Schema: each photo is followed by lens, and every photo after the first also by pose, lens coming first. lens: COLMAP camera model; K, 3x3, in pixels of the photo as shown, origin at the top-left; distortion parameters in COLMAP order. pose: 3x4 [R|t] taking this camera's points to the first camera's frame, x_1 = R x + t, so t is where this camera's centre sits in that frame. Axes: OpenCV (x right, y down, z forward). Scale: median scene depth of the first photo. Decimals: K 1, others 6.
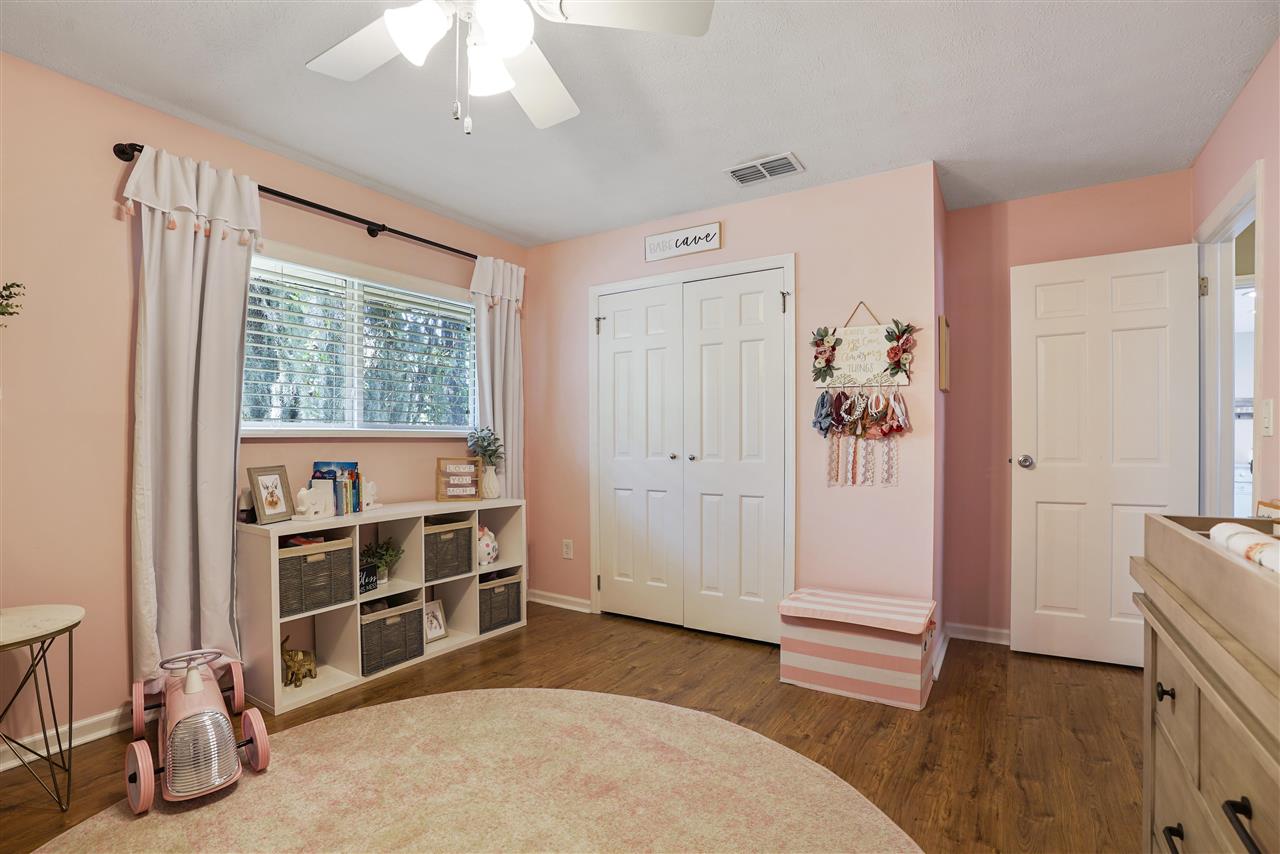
lens RADIAL K [[597.1, 0, 644.3], [0, 597.1, 434.8], [0, 0, 1]] dist [-0.064964, 0.023334]
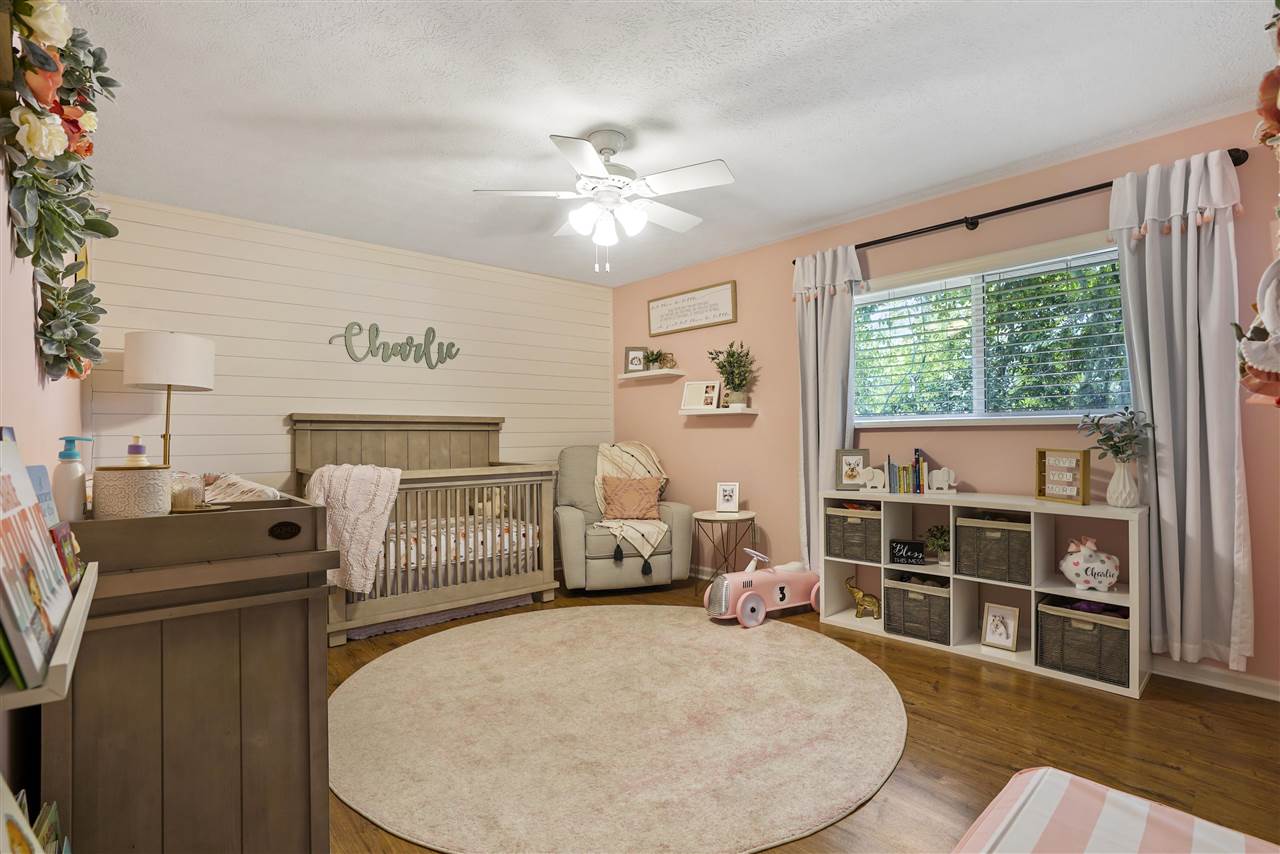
lens RADIAL K [[597.1, 0, 644.1], [0, 597.1, 418.7], [0, 0, 1]] dist [-0.064964, 0.023334]
pose [[-0.260135, -0.025919, -0.965224, 0.700788], [0.013238, 0.999450, -0.030406, 0.015121], [0.965482, -0.020688, -0.259648, 0.750843]]
